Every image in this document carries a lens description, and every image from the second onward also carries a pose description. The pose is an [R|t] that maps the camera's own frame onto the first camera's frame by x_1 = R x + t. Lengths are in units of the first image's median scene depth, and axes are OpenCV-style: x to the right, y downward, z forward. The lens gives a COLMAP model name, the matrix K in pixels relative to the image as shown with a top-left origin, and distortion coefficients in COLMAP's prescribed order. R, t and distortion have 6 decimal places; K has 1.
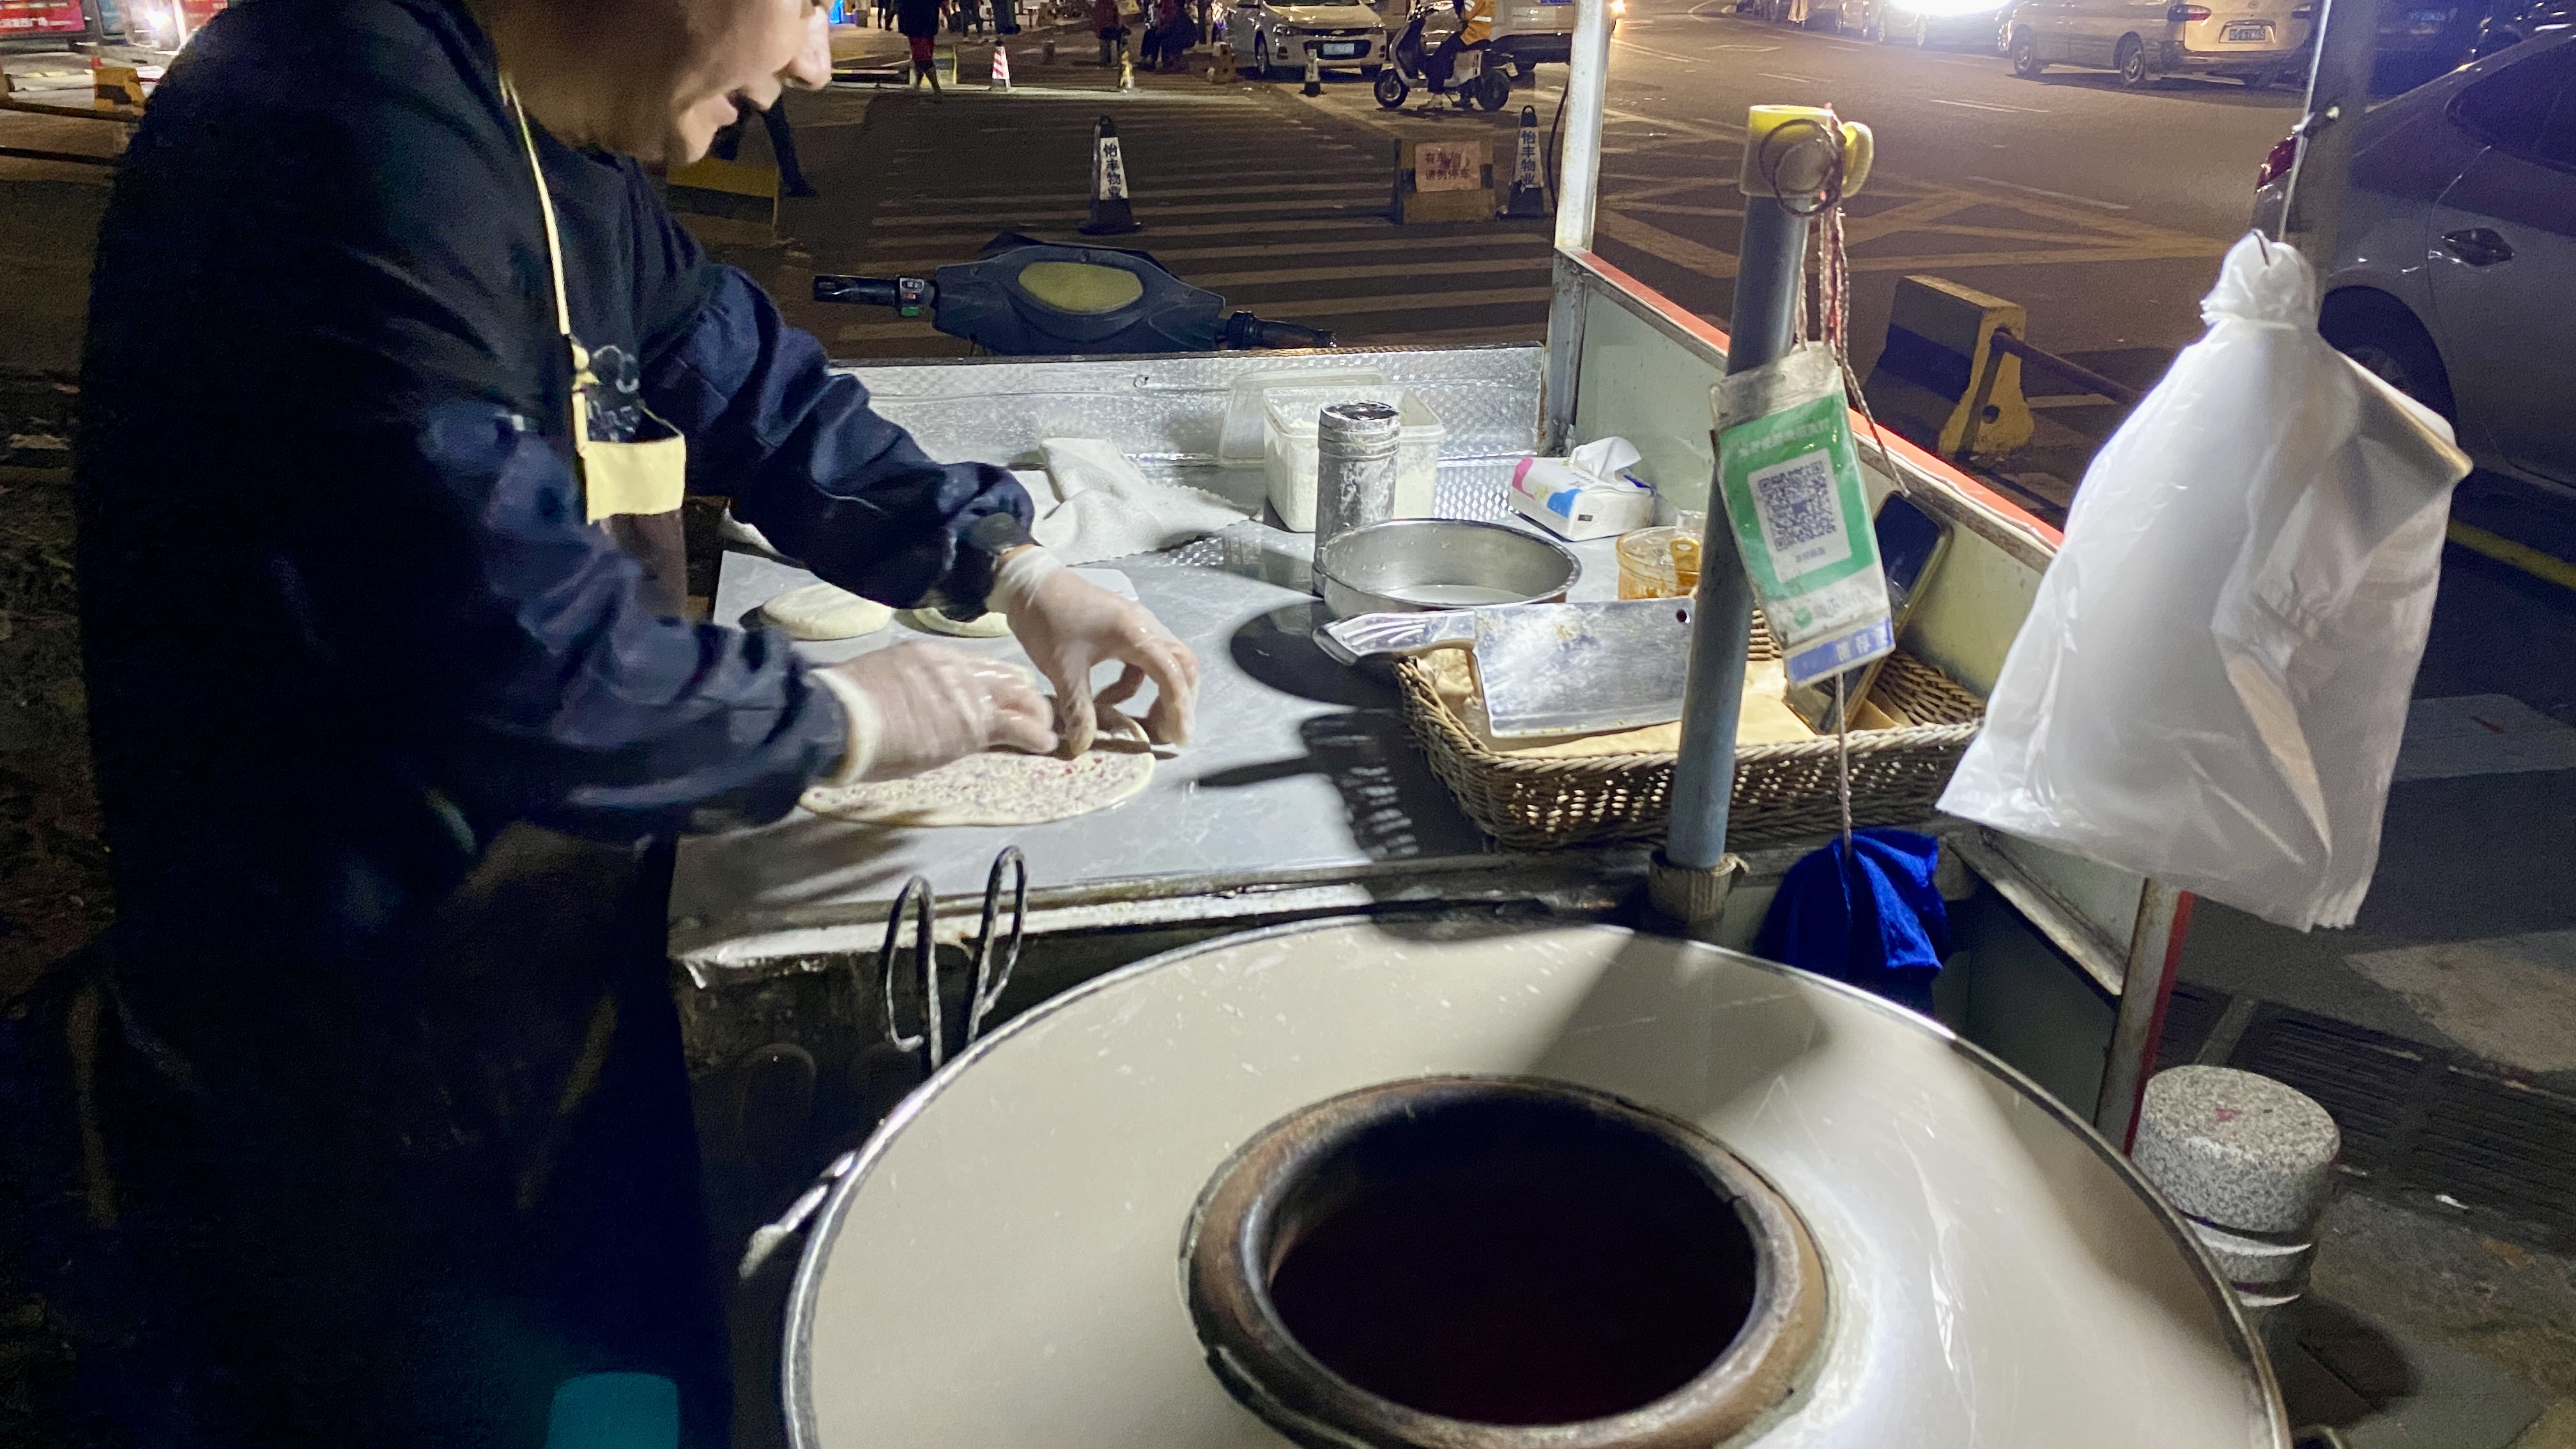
lens RADIAL K [[2006.0, 0, 1294.7], [0, 2006.0, 717.0], [0, 0, 1]] dist [0.131555, -0.212201]
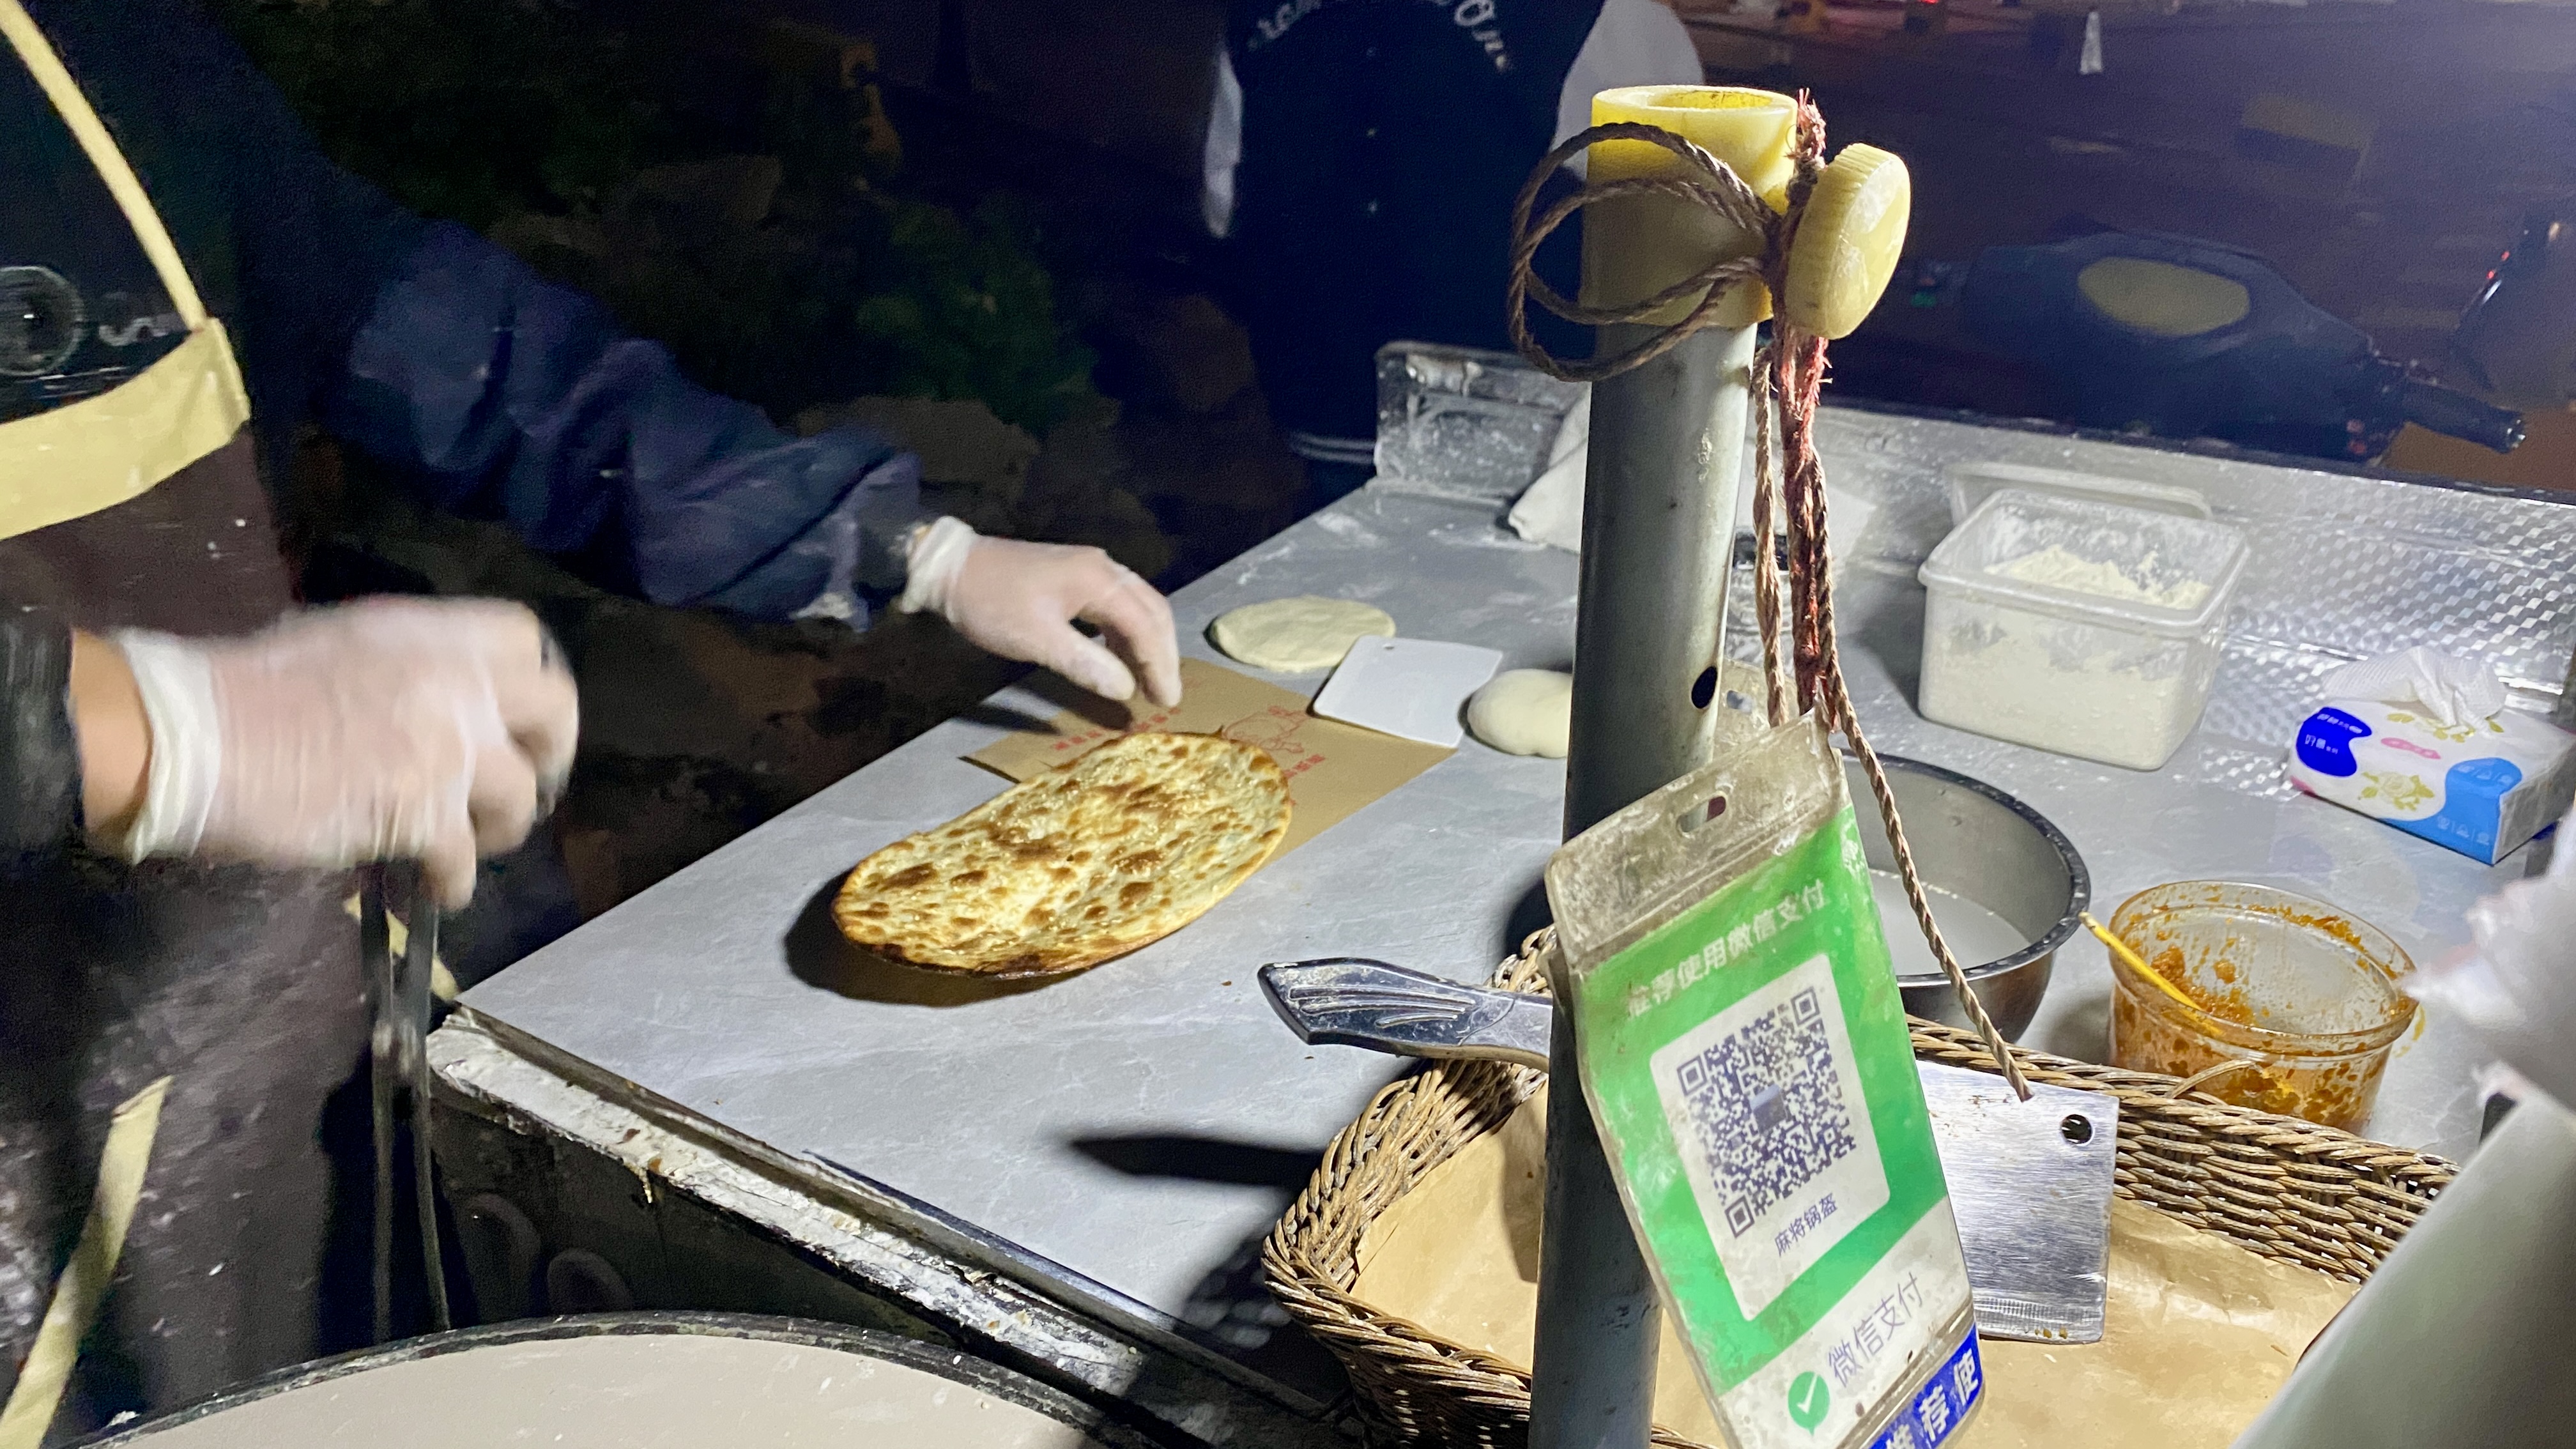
lens RADIAL K [[1949.5, 0, 1285.7], [0, 1949.5, 724.6], [0, 0, 1]] dist [-0.001030, -0.001612]
pose [[0.692812, 0.270047, -0.668645, 0.399434], [-0.237511, 0.960949, 0.142005, -0.189237], [0.680882, 0.060428, 0.729896, 0.592912]]
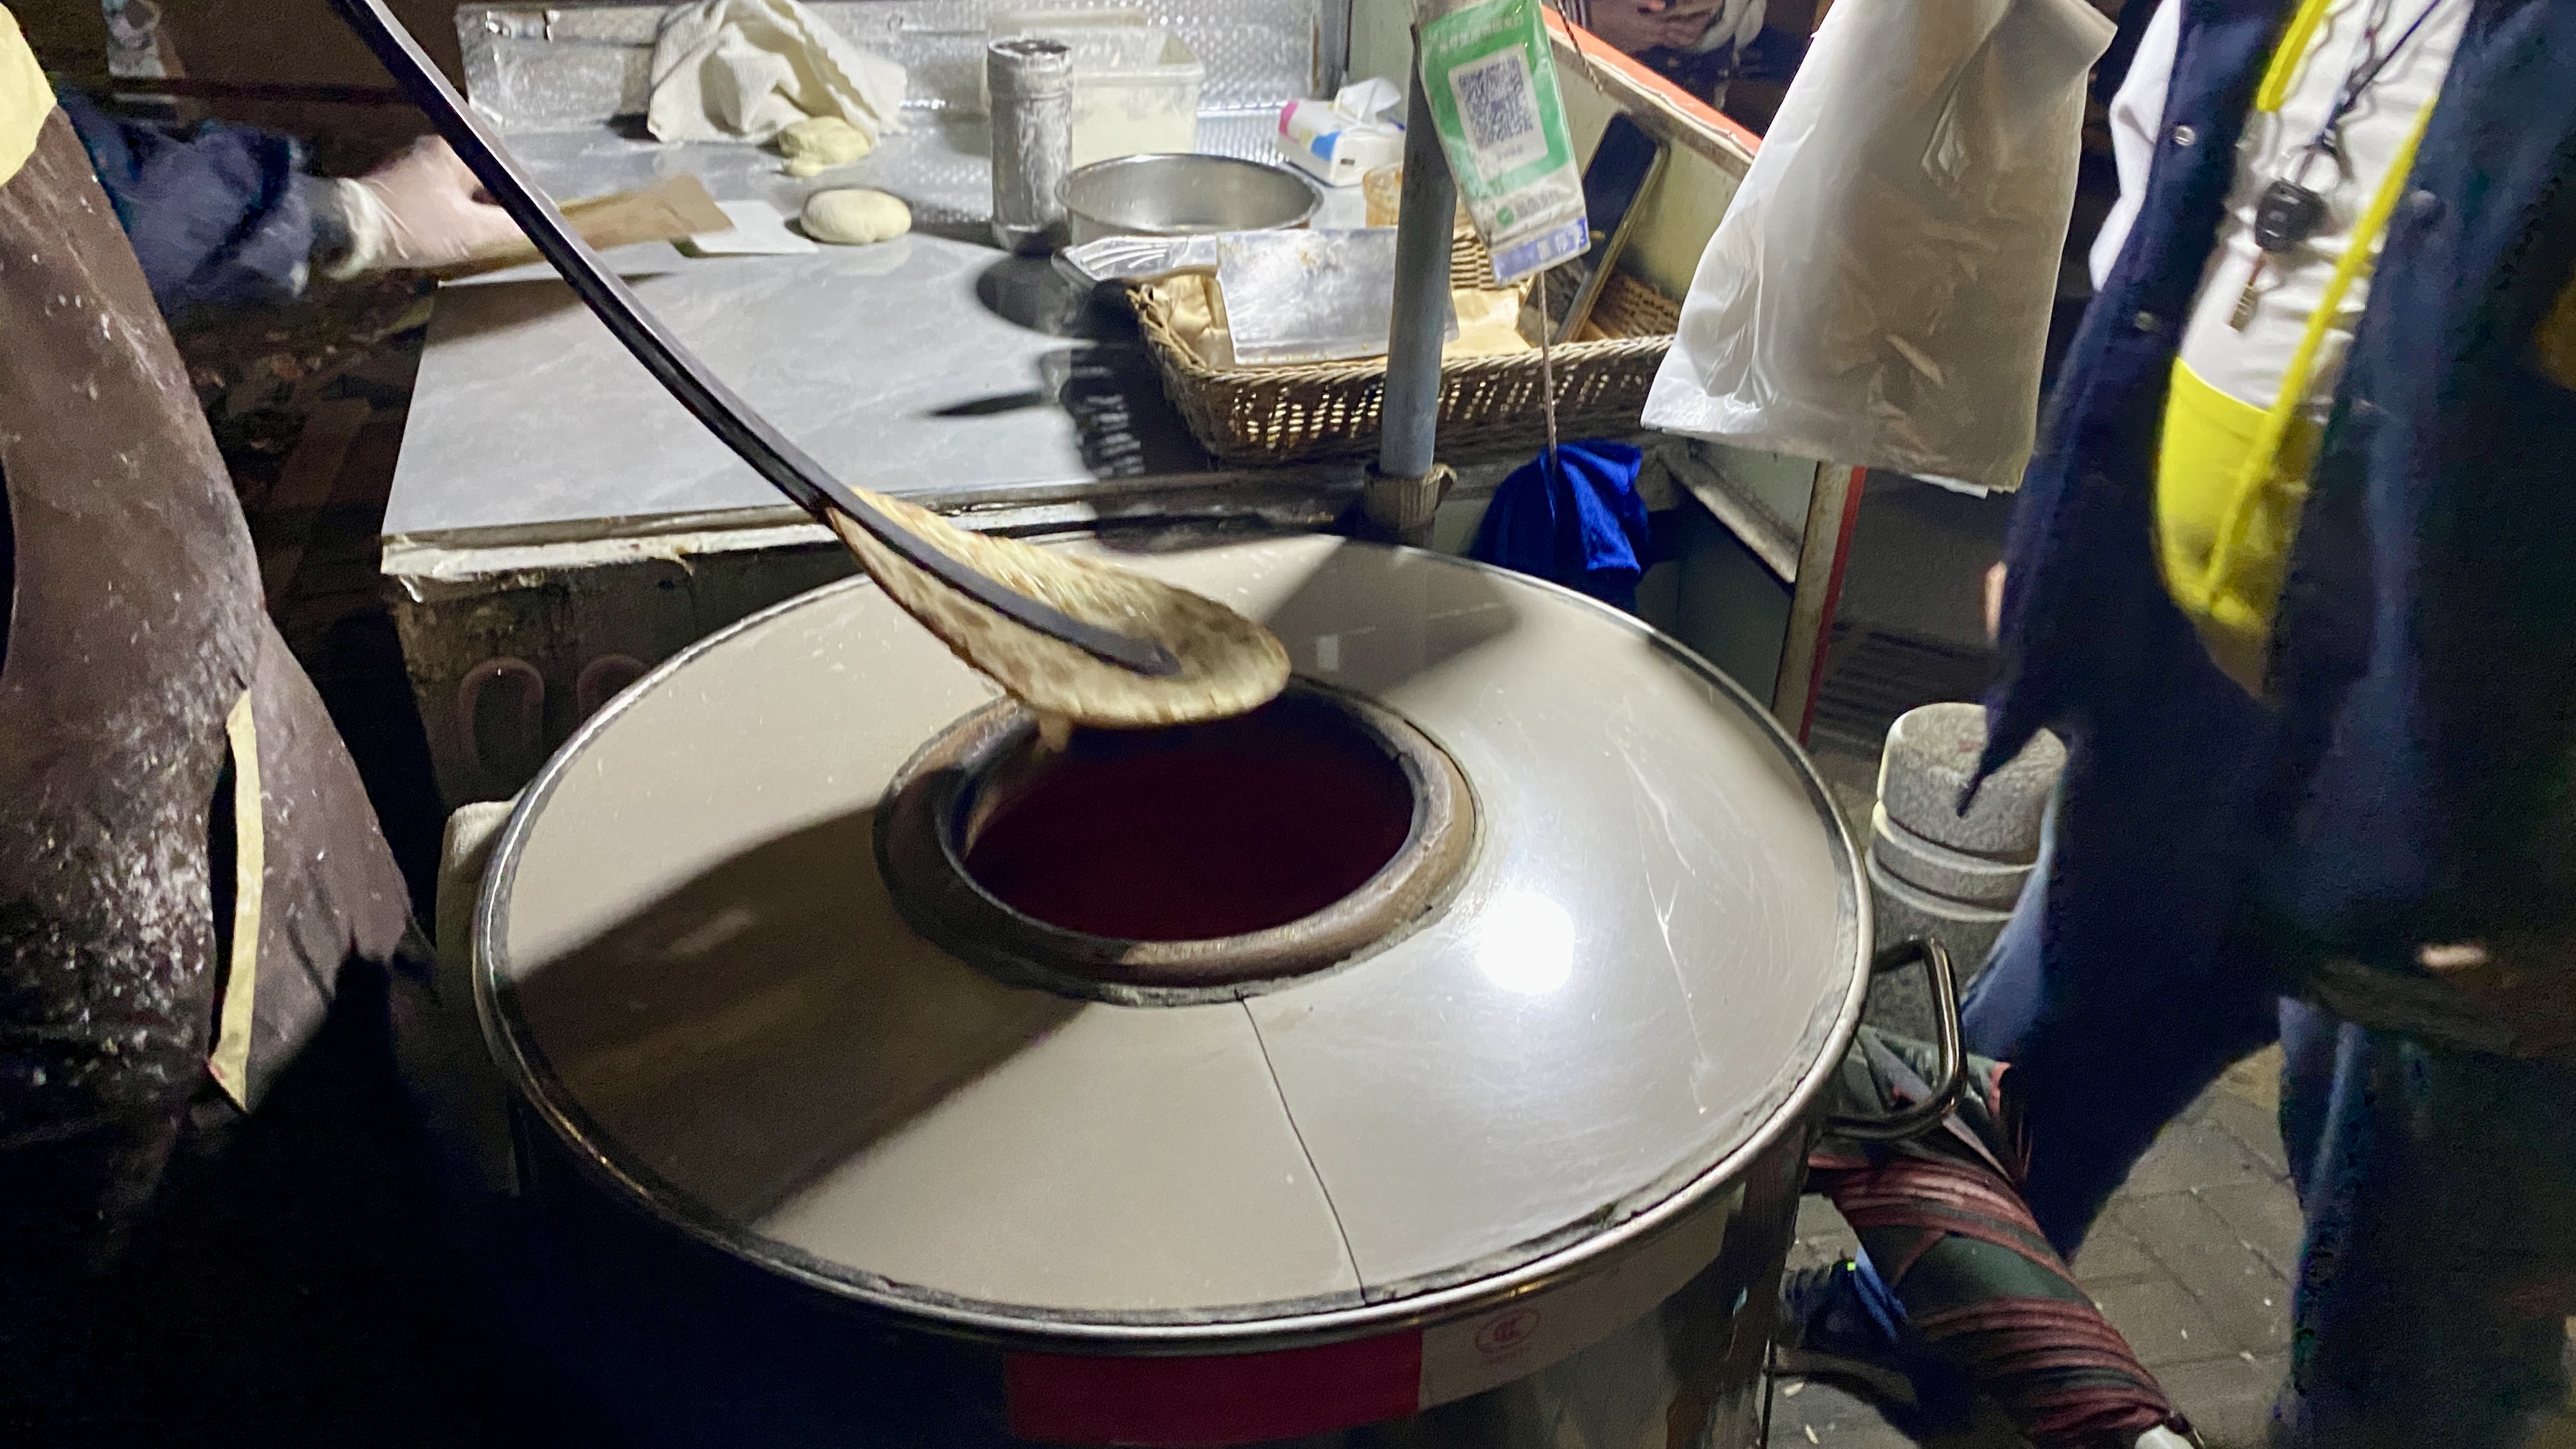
lens RADIAL K [[2002.4, 0, 1289.2], [0, 2002.4, 724.6], [0, 0, 1]] dist [0.179885, -0.443612]
pose [[0.998024, -0.024771, 0.057748, 0.073721], [0.016724, 0.990585, 0.135876, 0.057766], [-0.060570, -0.134642, 0.989041, -0.035072]]
